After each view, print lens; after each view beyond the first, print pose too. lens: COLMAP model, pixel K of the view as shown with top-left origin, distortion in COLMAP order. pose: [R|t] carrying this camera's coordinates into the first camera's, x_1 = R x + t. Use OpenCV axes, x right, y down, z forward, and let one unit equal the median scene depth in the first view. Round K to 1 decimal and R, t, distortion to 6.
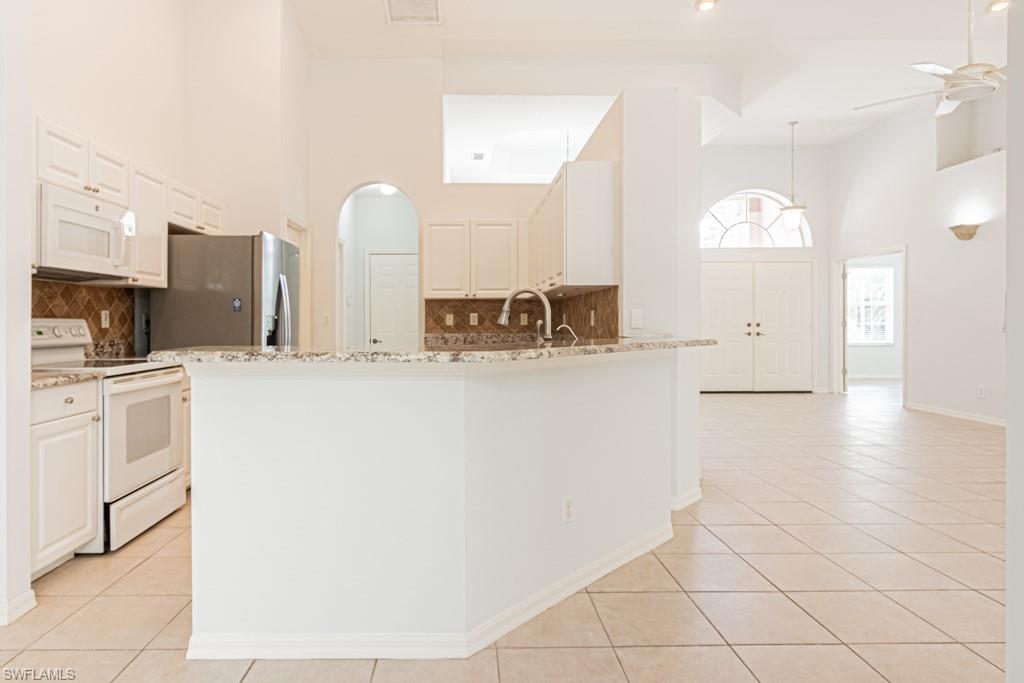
lens RADIAL K [[578.1, 0, 473.2], [0, 578.1, 326.5], [0, 0, 1]] dist [-0.043223, 0.001190]
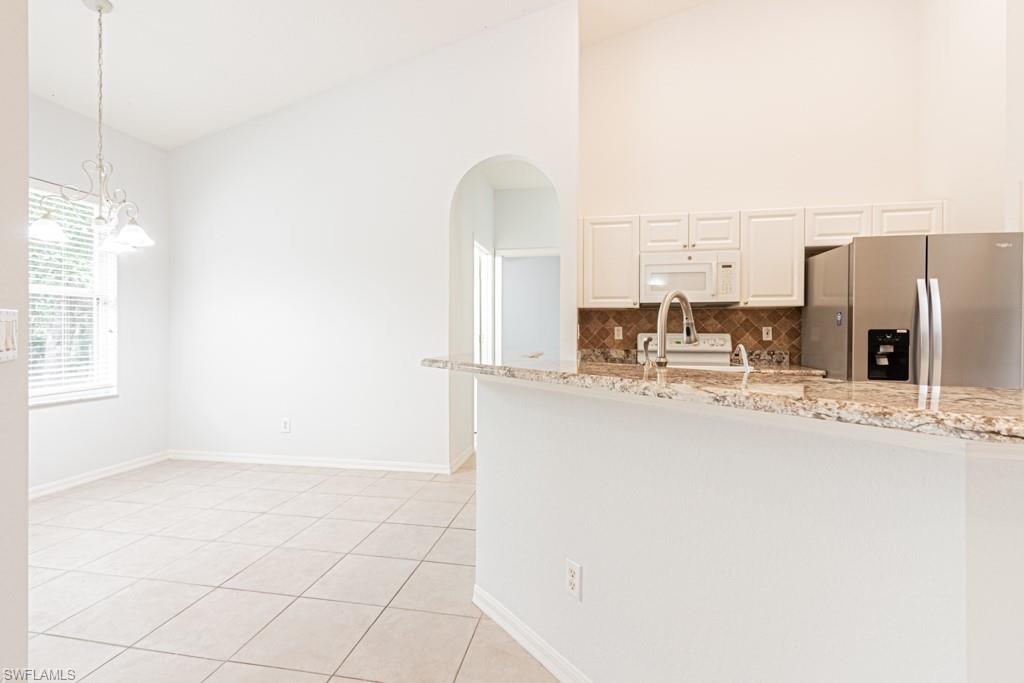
lens RADIAL K [[466.1, 0, 510.4], [0, 466.1, 334.1], [0, 0, 1]] dist [0.004396, -0.000652]
pose [[-0.205924, -0.000670, -0.978568, 0.484201], [-0.010594, 0.999943, 0.001545, -0.007350], [0.978511, 0.010685, -0.205920, 0.631321]]
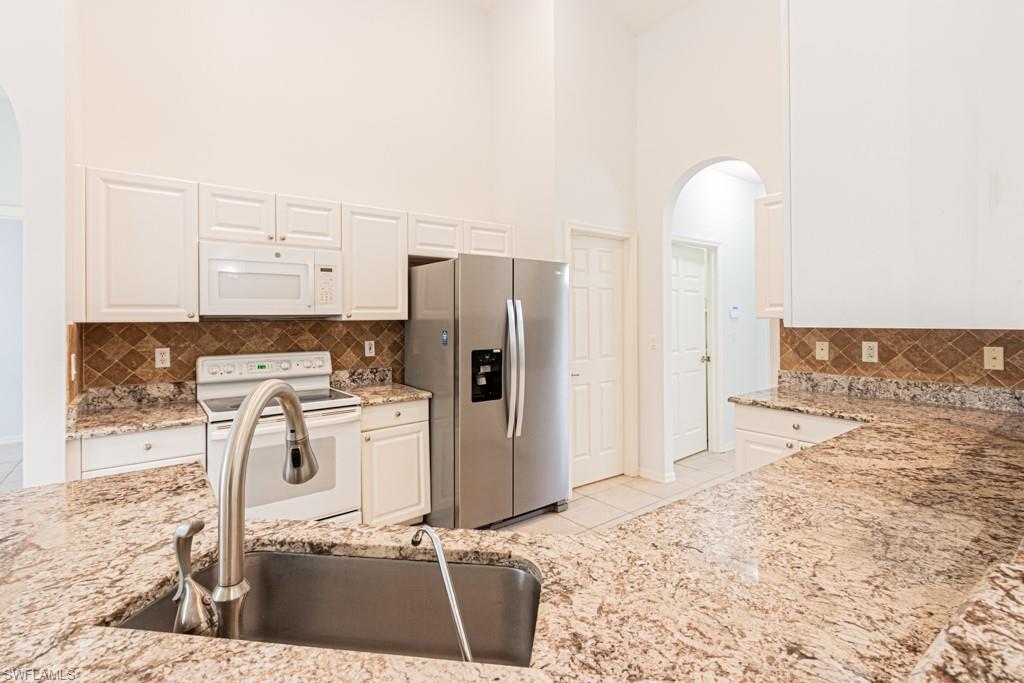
lens RADIAL K [[466.1, 0, 509.4], [0, 466.1, 316.0], [0, 0, 1]] dist [0.004396, -0.000652]
pose [[0.590749, -0.007883, -0.806817, 0.247791], [0.000419, 0.999955, -0.009464, -0.066456], [0.806856, 0.005253, 0.590725, 0.659121]]
